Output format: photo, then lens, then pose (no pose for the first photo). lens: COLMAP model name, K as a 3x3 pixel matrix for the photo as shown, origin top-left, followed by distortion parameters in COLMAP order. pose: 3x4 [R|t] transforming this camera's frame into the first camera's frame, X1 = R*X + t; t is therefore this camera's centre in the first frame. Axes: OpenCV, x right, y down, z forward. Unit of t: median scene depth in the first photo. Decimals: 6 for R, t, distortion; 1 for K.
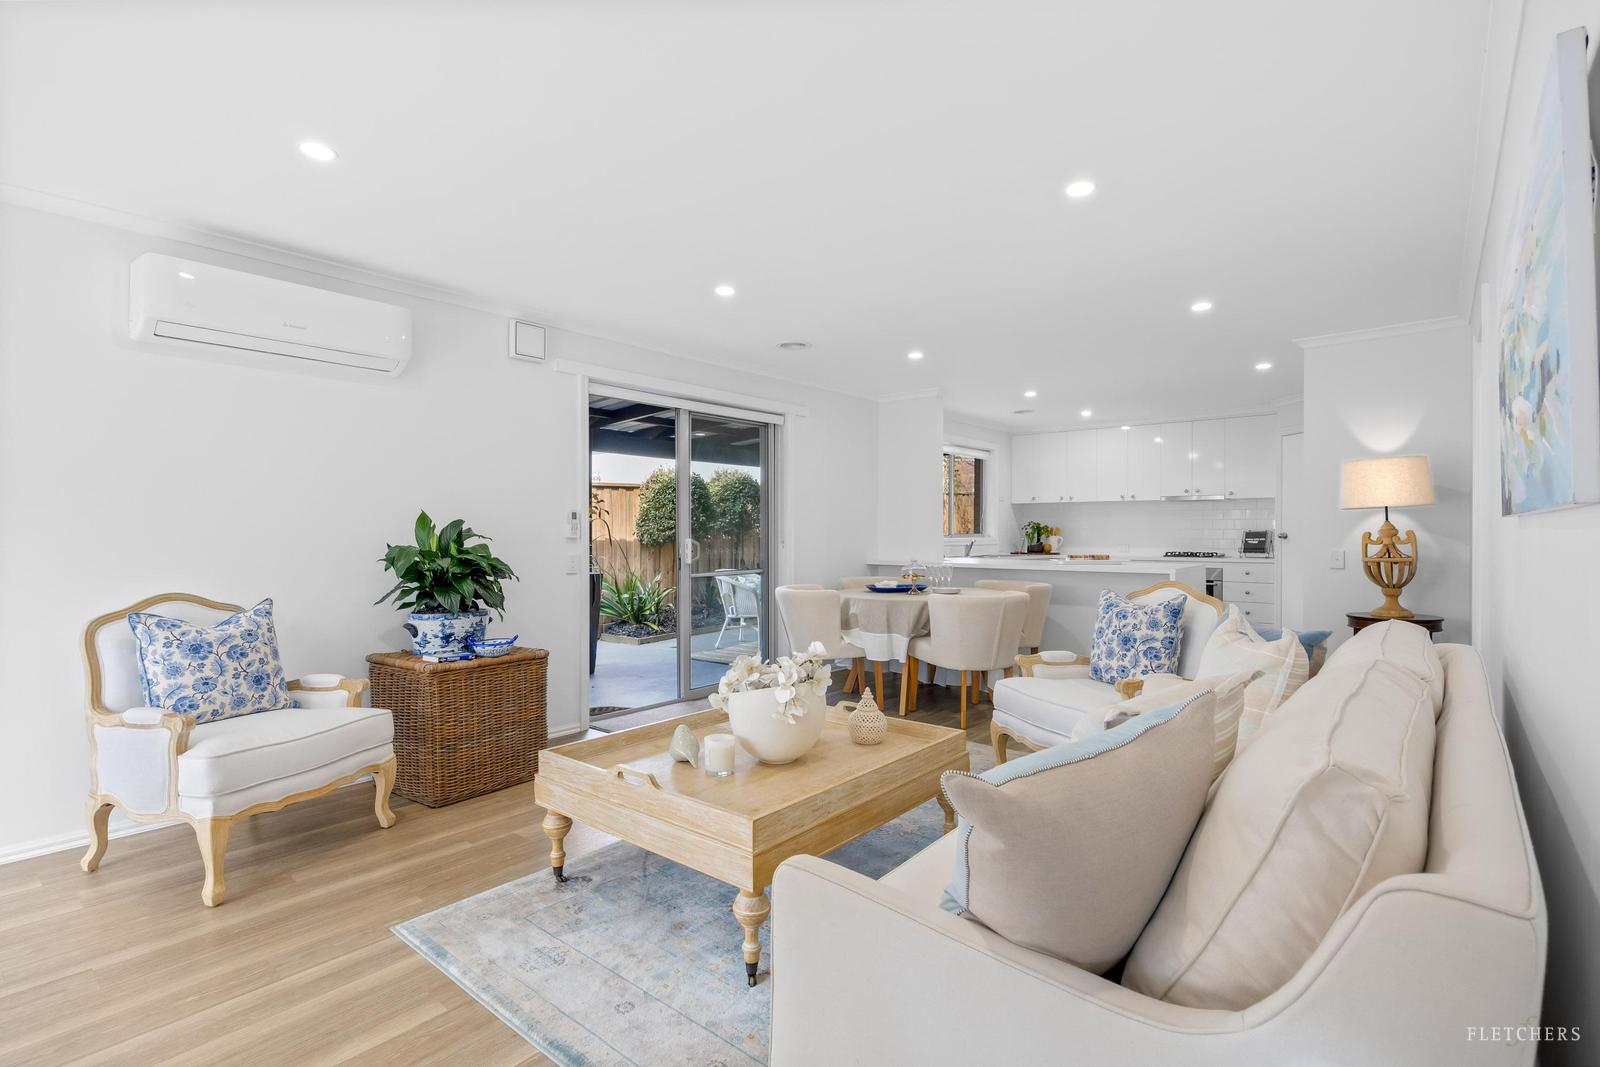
lens RADIAL K [[765.5, 0, 790.1], [0, 765.5, 533.6], [0, 0, 1]] dist [-0.011907, 0.000707]
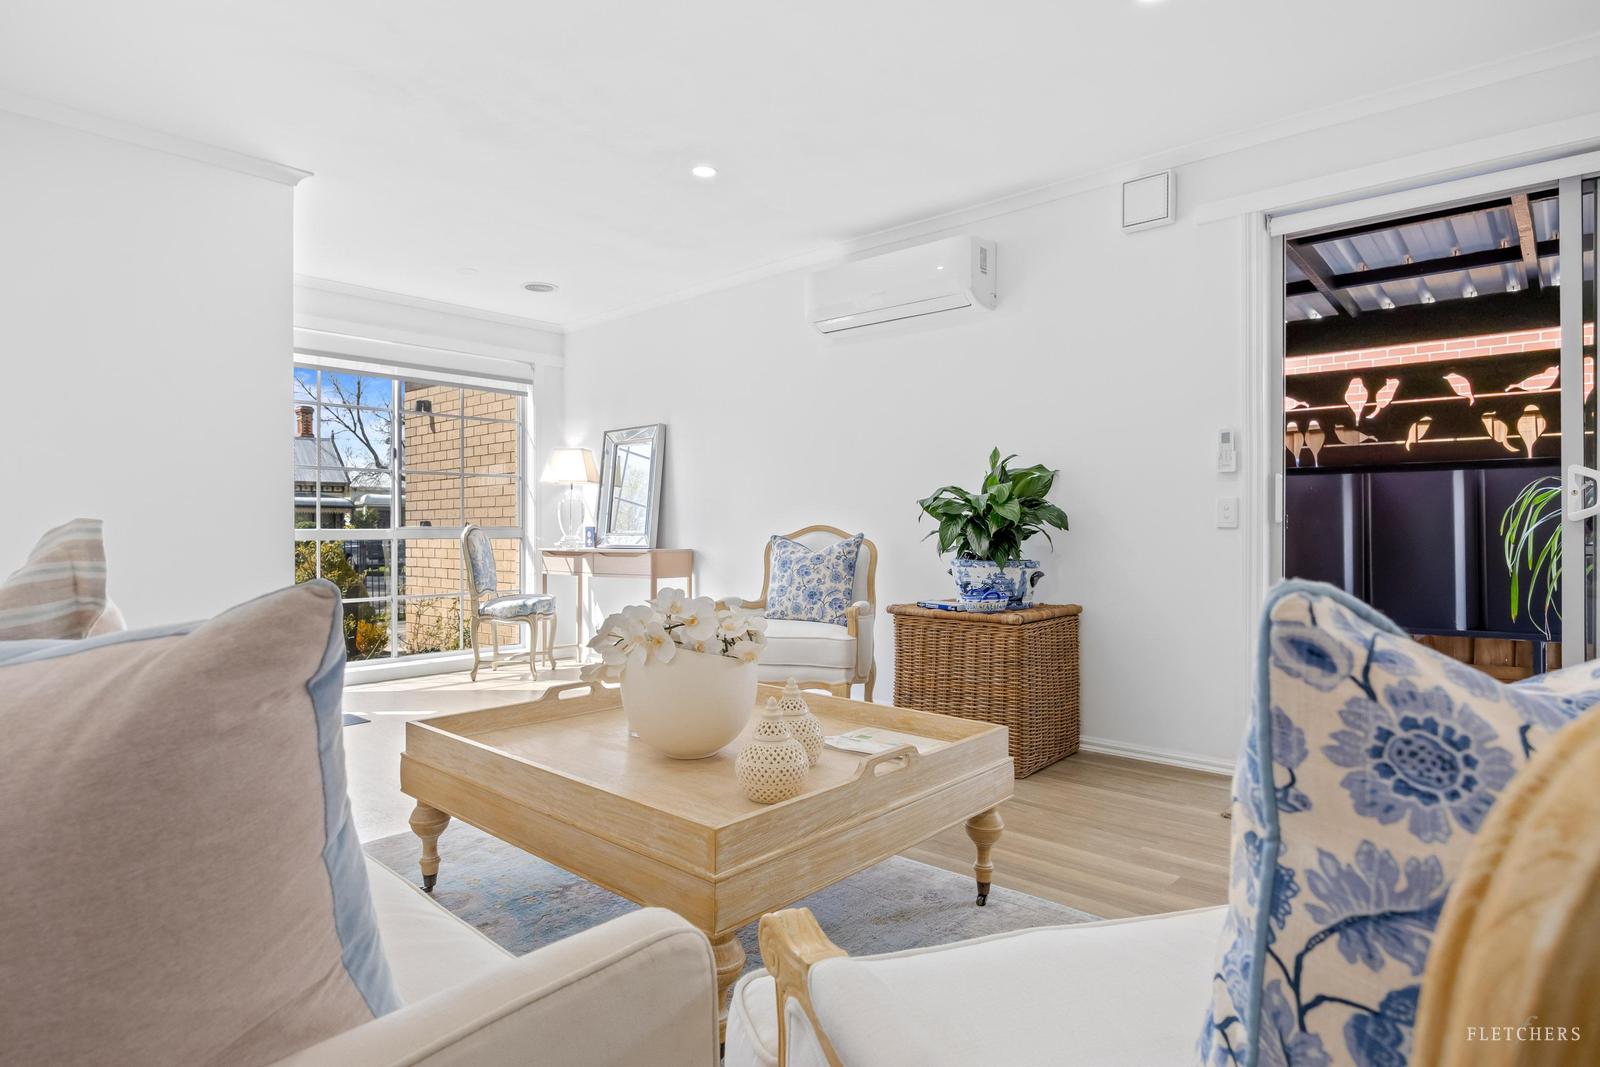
lens RADIAL K [[855.7, 0, 797.4], [0, 855.7, 528.6], [0, 0, 1]] dist [0.001851, 0.000050]
pose [[-0.022158, 0.006649, -0.999732, 0.475752], [-0.002087, 0.999975, 0.006697, 0.051891], [0.999752, 0.002235, -0.022144, 0.692914]]
